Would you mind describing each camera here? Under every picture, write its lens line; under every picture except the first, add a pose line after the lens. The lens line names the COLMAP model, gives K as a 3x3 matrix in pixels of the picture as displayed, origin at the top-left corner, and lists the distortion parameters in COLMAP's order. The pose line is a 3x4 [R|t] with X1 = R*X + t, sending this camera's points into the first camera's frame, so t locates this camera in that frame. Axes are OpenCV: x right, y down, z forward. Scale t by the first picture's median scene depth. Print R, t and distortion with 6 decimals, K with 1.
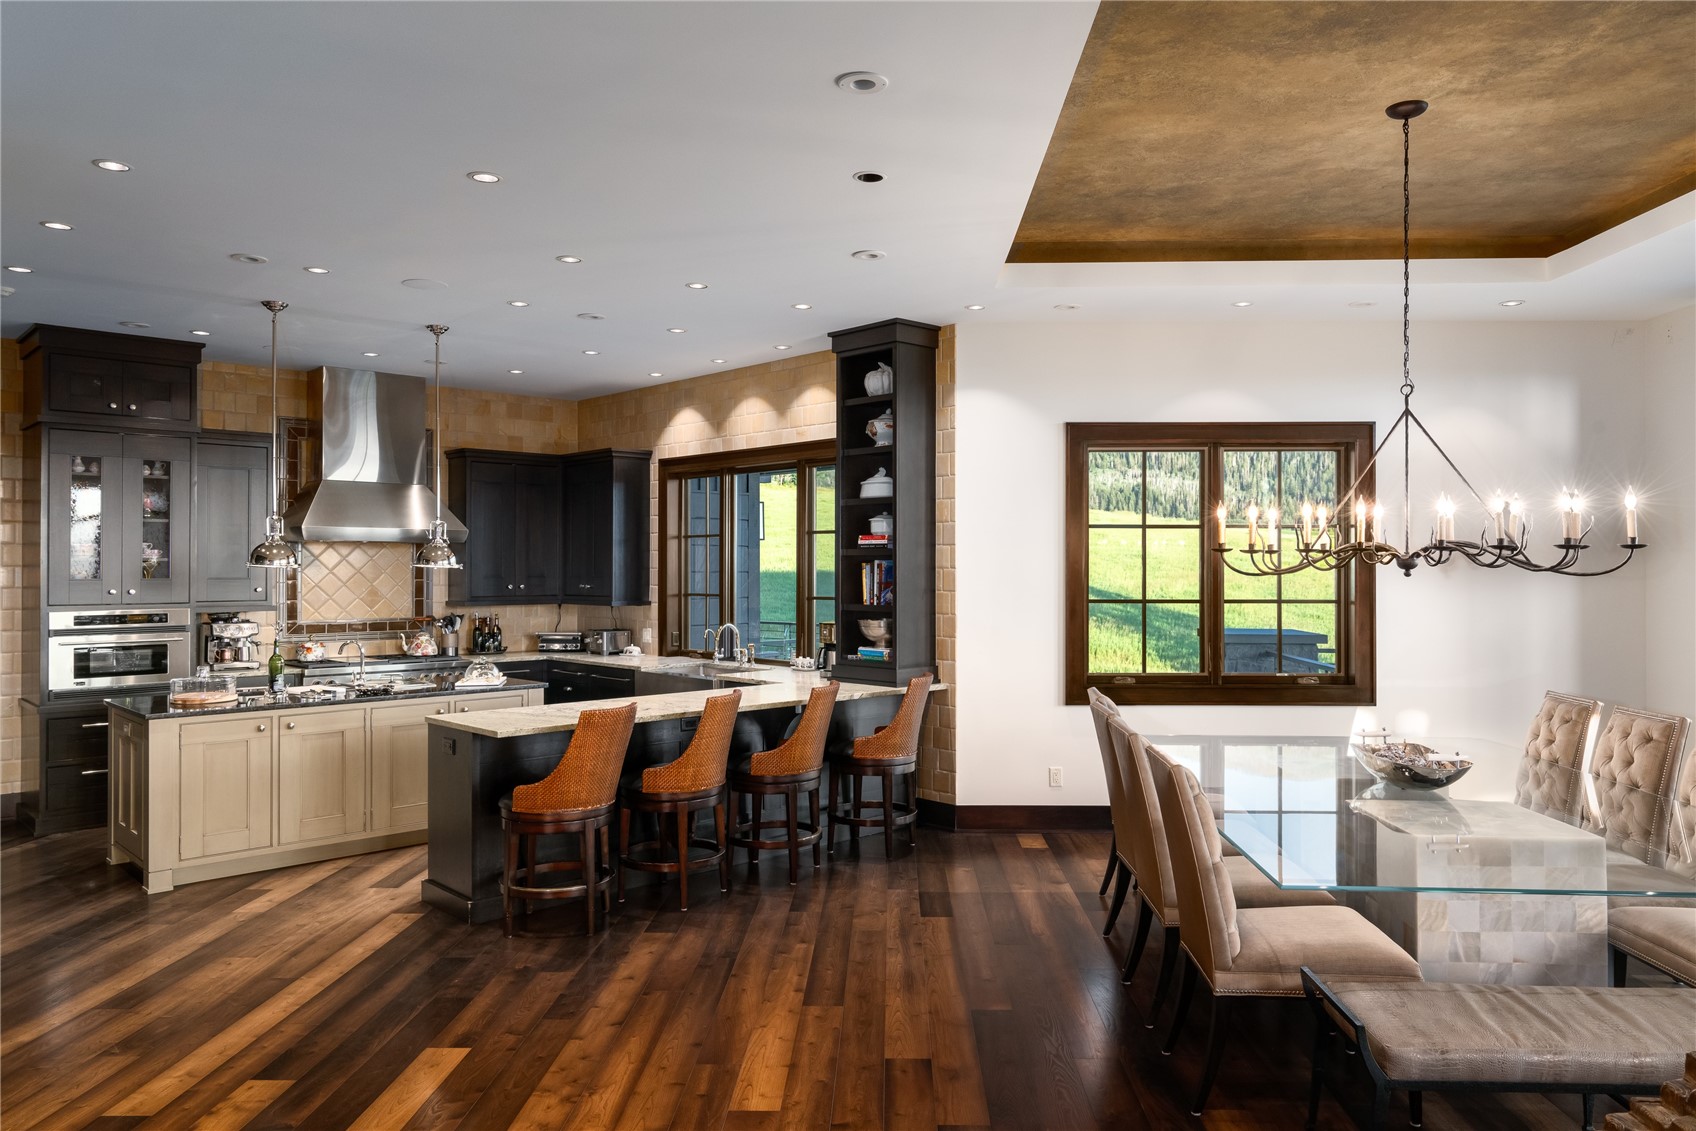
lens RADIAL K [[1142.1, 0, 852.3], [0, 1142.1, 559.0], [0, 0, 1]] dist [0.004394, 0.000890]
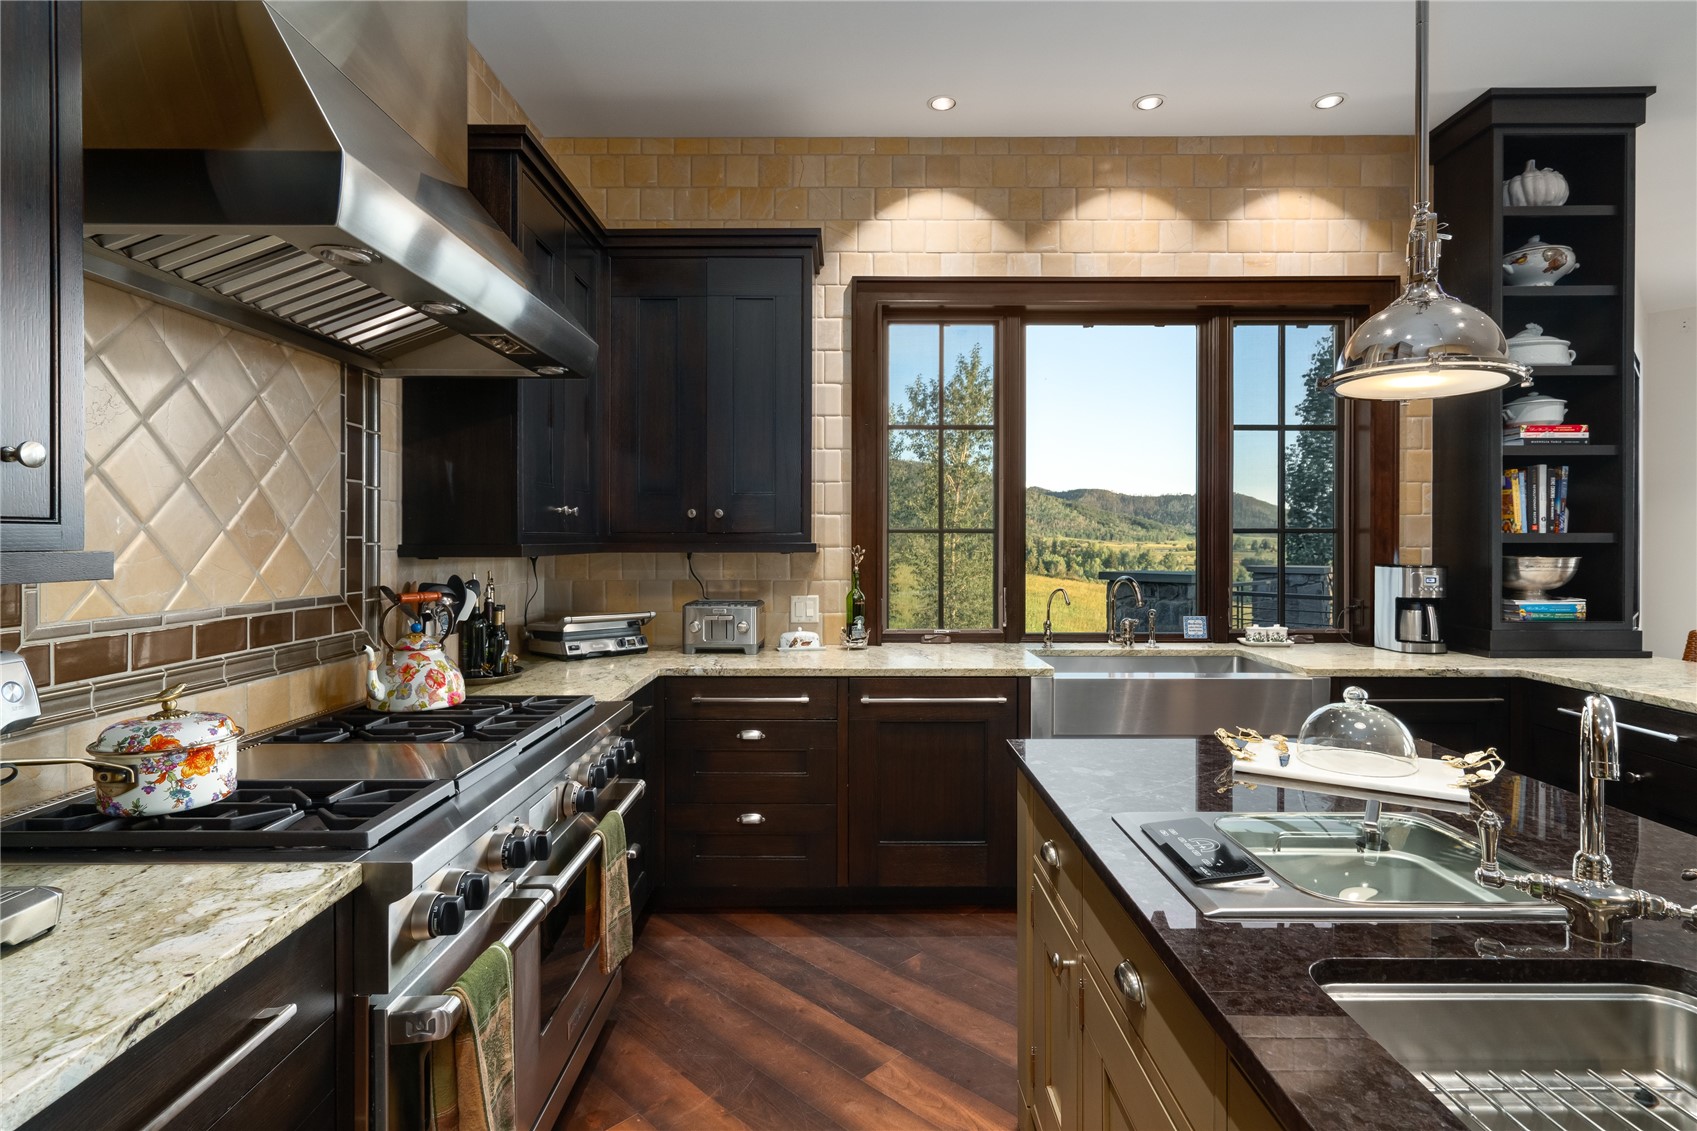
lens RADIAL K [[859.0, 0, 843.5], [0, 859.0, 542.4], [0, 0, 1]] dist [-0.002017, -0.000602]
pose [[0.691518, -0.001573, 0.722358, -0.795257], [-0.006636, 0.999942, 0.008530, 0.057164], [-0.722329, -0.010692, 0.691467, 1.249964]]
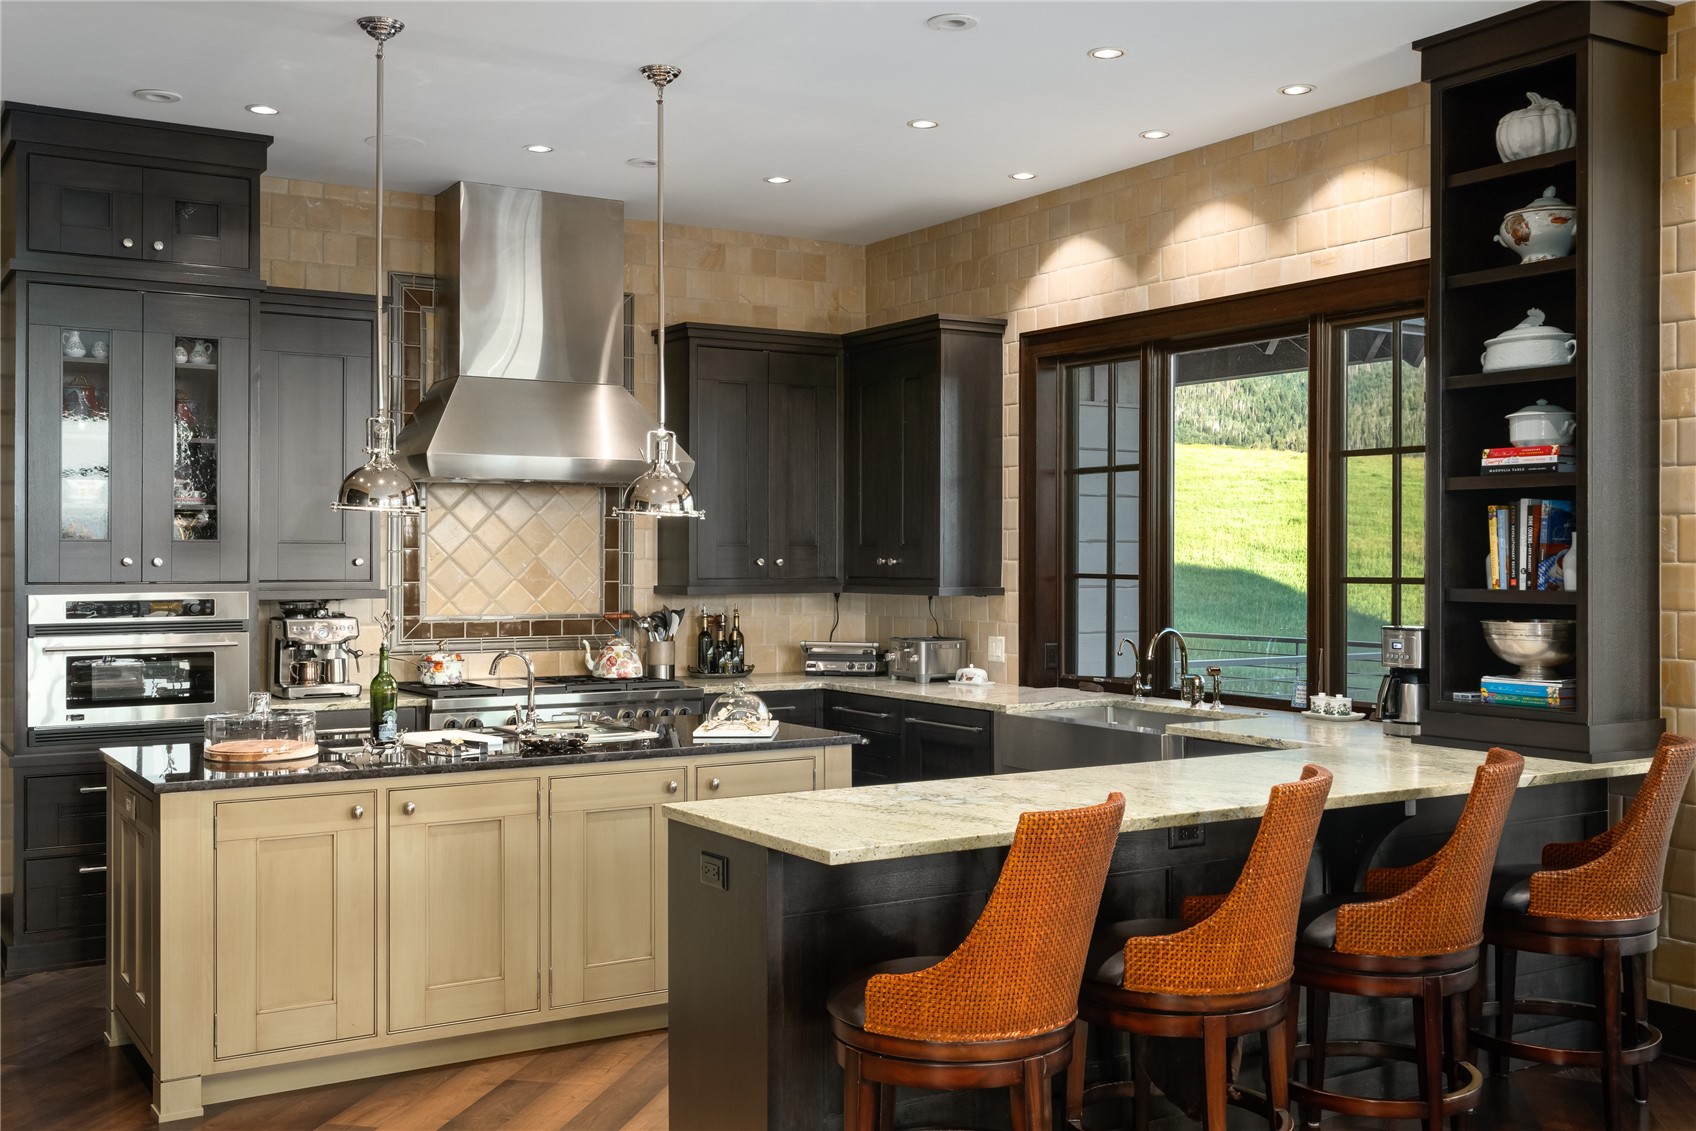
lens RADIAL K [[1647.3, 0, 838.5], [0, 1647.3, 550.1], [0, 0, 1]] dist [-0.003915, 0.000000]
pose [[0.979531, 0.000919, -0.201289, -0.163132], [-0.000238, 0.999994, 0.003409, 0.027038], [0.201291, -0.003292, 0.979526, 0.335679]]
